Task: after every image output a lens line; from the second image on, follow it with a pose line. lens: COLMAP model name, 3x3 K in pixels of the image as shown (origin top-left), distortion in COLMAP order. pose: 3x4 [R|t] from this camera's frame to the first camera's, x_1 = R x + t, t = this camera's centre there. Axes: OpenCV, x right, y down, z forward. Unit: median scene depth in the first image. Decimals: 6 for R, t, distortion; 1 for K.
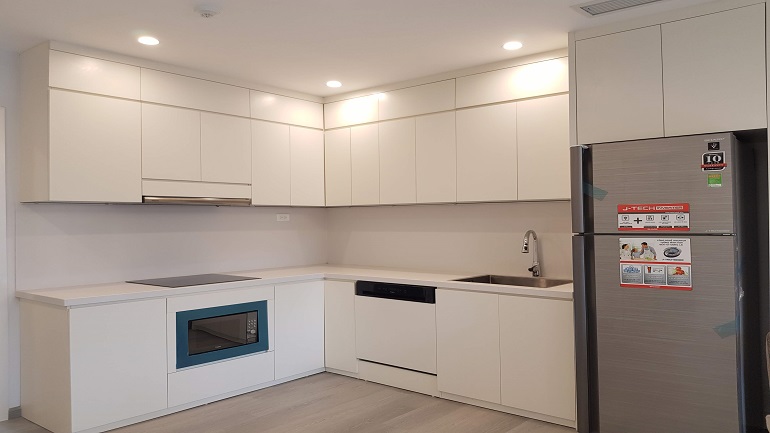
lens RADIAL K [[593.2, 0, 386.4], [0, 593.2, 213.6], [0, 0, 1]] dist [0.010894, 0.001624]
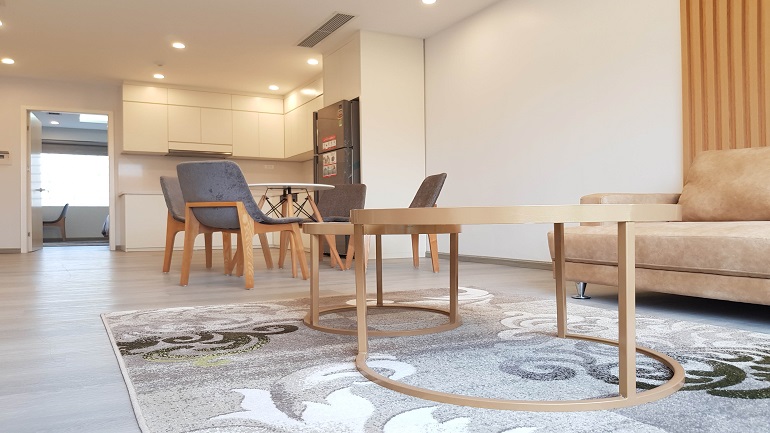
lens RADIAL K [[593.2, 0, 386.4], [0, 593.2, 213.6], [0, 0, 1]] dist [0.010894, 0.001624]
pose [[0.929543, -0.000559, -0.368712, 1.138153], [0.001657, 0.999995, 0.002662, 0.202274], [0.368709, -0.003085, 0.929540, -0.700428]]
